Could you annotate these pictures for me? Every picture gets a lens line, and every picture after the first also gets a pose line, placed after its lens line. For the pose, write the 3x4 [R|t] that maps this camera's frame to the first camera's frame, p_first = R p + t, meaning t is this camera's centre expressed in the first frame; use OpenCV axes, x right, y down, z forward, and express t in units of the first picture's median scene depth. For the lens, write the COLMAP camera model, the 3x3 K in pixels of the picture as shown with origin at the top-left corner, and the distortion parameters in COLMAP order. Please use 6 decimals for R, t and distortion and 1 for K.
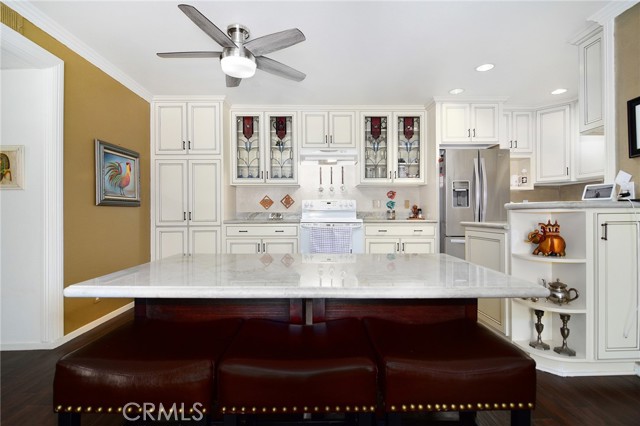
lens RADIAL K [[312.6, 0, 322.8], [0, 312.6, 213.9], [0, 0, 1]] dist [-0.001932, -0.000533]
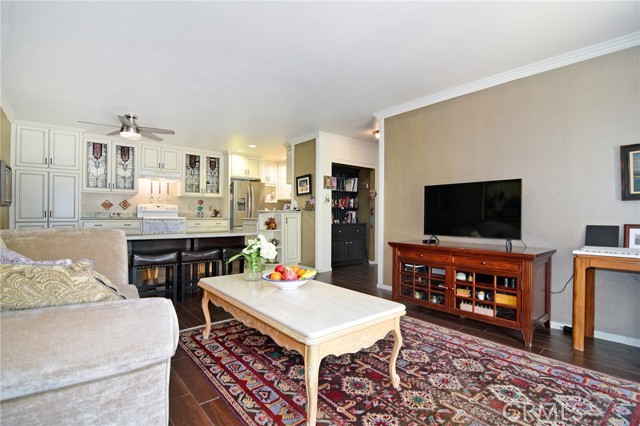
lens RADIAL K [[312.6, 0, 322.8], [0, 312.6, 213.9], [0, 0, 1]] dist [-0.001932, -0.000533]
pose [[0.782415, 0.011659, 0.622648, -0.315827], [-0.007357, 0.999928, -0.009478, 0.008760], [-0.622714, 0.002835, 0.782445, -0.710338]]
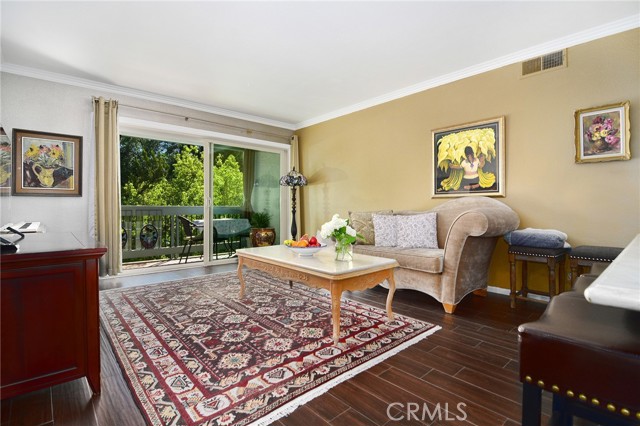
lens RADIAL K [[312.6, 0, 322.8], [0, 312.6, 213.9], [0, 0, 1]] dist [-0.001932, -0.000533]
pose [[-0.763388, 0.021918, -0.645568, 0.388092], [0.005008, 0.999595, 0.028016, 0.020791], [0.645921, 0.018154, -0.763189, 0.296595]]
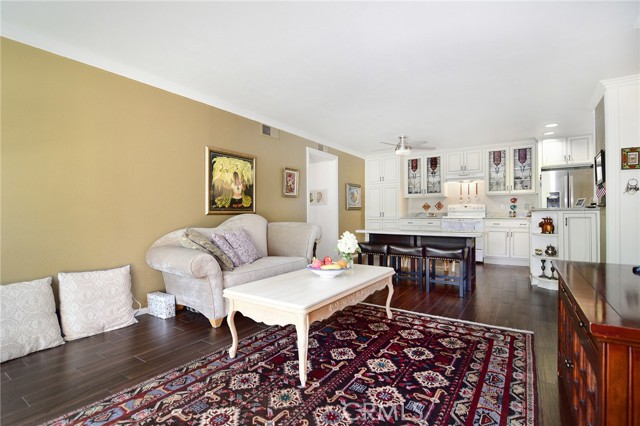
lens RADIAL K [[306.4, 0, 311.4], [0, 306.4, 214.8], [0, 0, 1]] dist [-0.002660, -0.000968]
pose [[0.808582, 0.001457, -0.588382, 0.321815], [0.000635, 0.999994, 0.003349, 0.000546], [0.588384, -0.003081, 0.808576, -0.779987]]
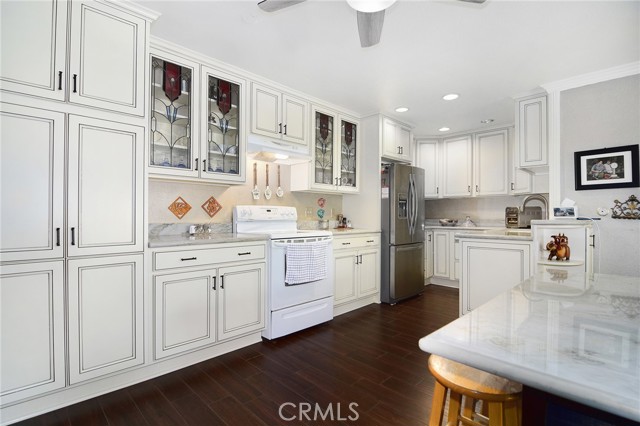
lens RADIAL K [[300.6, 0, 320.0], [0, 300.6, 213.0], [0, 0, 1]] dist [-0.001895, -0.000608]
pose [[0.728507, 0.010643, 0.684956, -0.423977], [-0.005159, 0.999936, -0.010049, -0.022962], [-0.685019, 0.003787, 0.728515, 0.390028]]
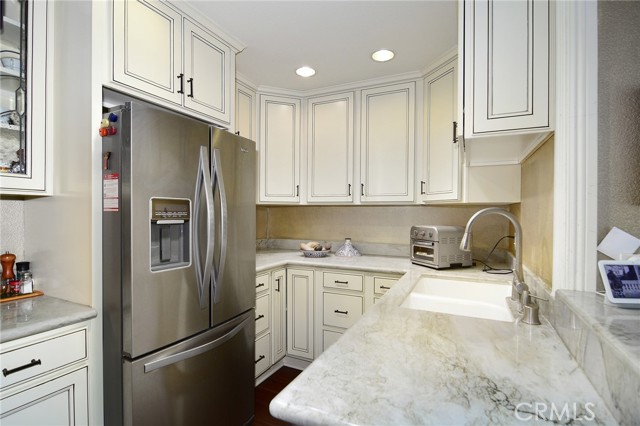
lens RADIAL K [[296.5, 0, 310.3], [0, 296.5, 215.7], [0, 0, 1]] dist [-0.001128, -0.000385]
pose [[0.481632, -0.000881, 0.876373, 0.186585], [-0.006377, 0.999969, 0.004510, -0.077179], [-0.876350, -0.007761, 0.481611, 0.606103]]
